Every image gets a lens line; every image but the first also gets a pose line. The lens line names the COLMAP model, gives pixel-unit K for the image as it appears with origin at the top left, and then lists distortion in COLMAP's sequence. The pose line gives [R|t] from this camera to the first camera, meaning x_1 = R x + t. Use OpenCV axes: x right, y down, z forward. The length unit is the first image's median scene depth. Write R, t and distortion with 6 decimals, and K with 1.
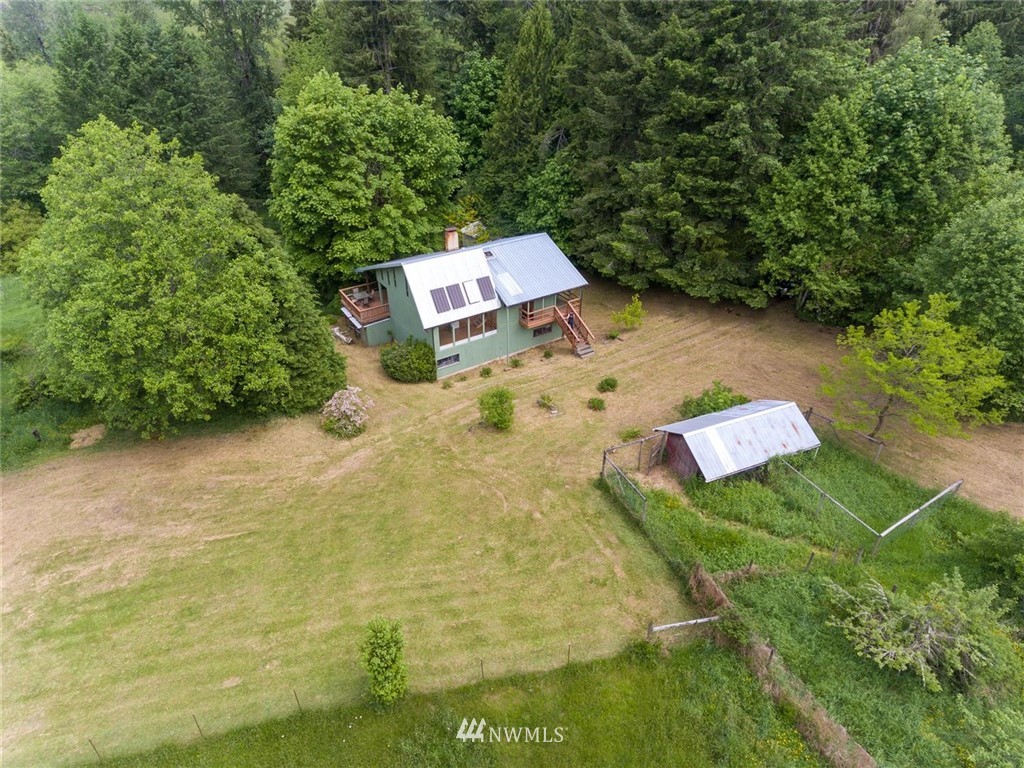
lens RADIAL K [[594.6, 0, 514.0], [0, 594.6, 374.2], [0, 0, 1]] dist [0.021009, 0.001491]
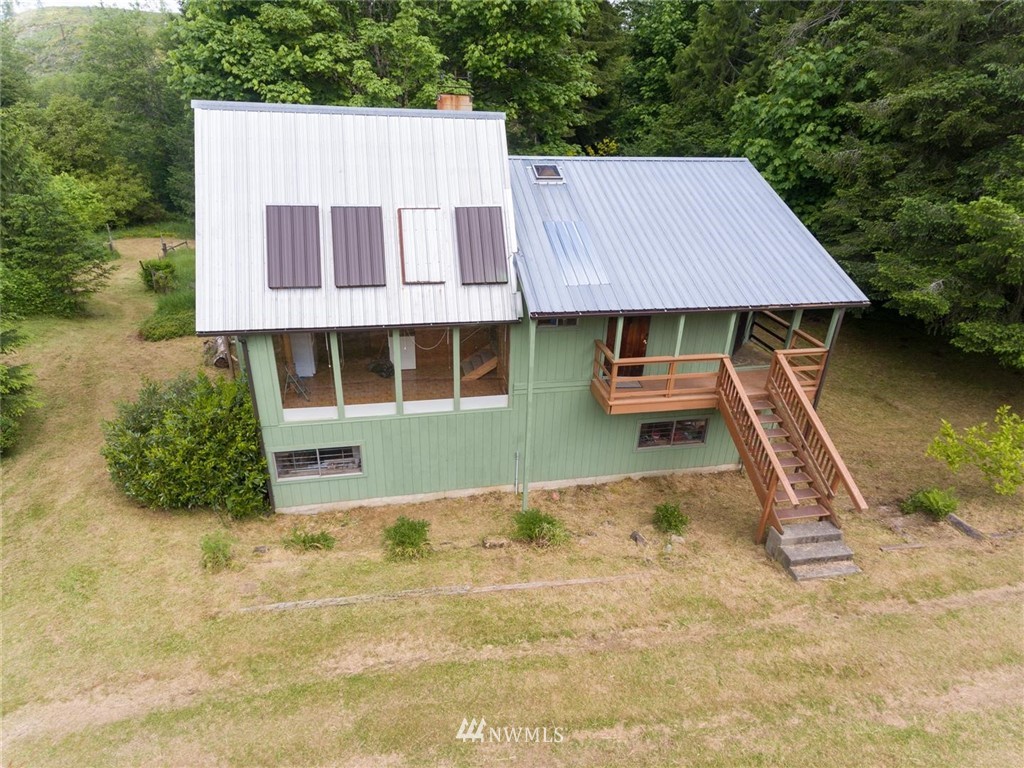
lens RADIAL K [[594.6, 0, 514.0], [0, 594.6, 374.2], [0, 0, 1]] dist [0.021009, 0.001491]
pose [[0.927113, 0.184475, -0.326236, 0.070918], [-0.225390, 0.969908, -0.092074, -0.058302], [0.299433, 0.158893, 0.940794, 0.712792]]
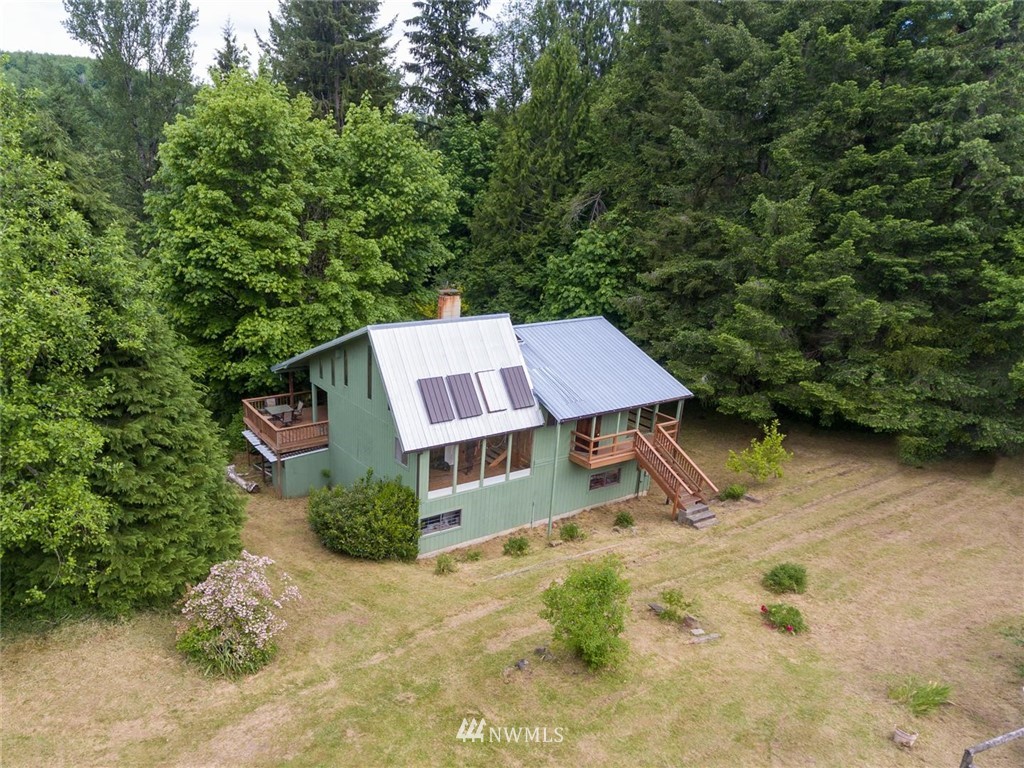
lens RADIAL K [[717.1, 0, 428.9], [0, 717.1, 427.7], [0, 0, 1]] dist [0.022995, -0.001363]
pose [[0.999263, 0.032658, -0.020185, -0.107167], [-0.036331, 0.974332, -0.222163, 0.034996], [0.012412, 0.222733, 0.974801, 0.365511]]
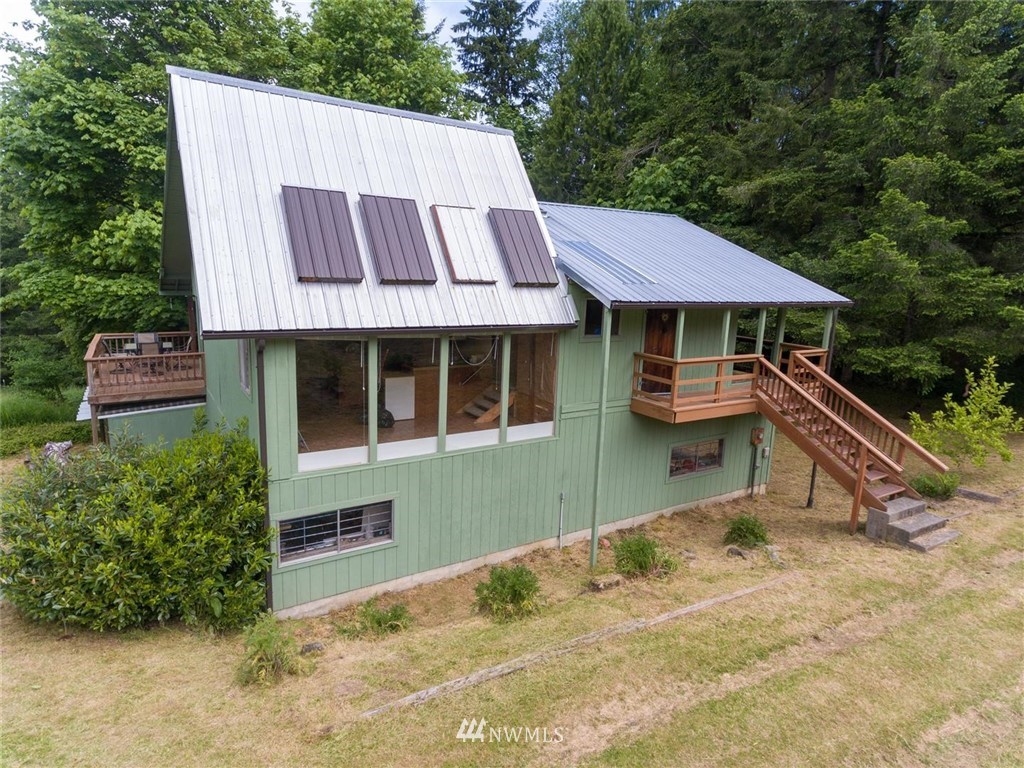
lens RADIAL K [[594.6, 0, 514.0], [0, 594.6, 374.2], [0, 0, 1]] dist [0.021009, 0.001491]
pose [[0.999146, 0.037339, -0.017704, -0.041894], [-0.041258, 0.925442, -0.376637, 0.004782], [0.002320, 0.377045, 0.926192, 0.748114]]
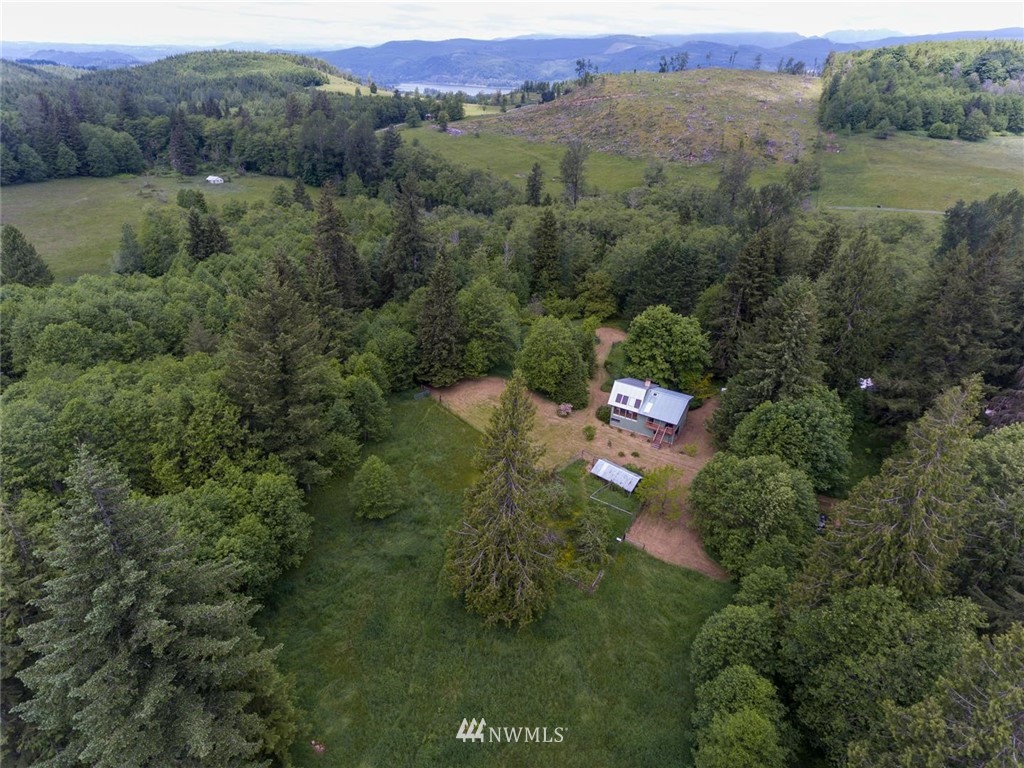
lens RADIAL K [[594.6, 0, 514.0], [0, 594.6, 374.2], [0, 0, 1]] dist [0.021009, 0.001491]
pose [[0.453653, 0.424165, -0.783762, 1.615163], [-0.498294, 0.849872, 0.171524, -0.412004], [0.738852, 0.312731, 0.596906, -0.942156]]
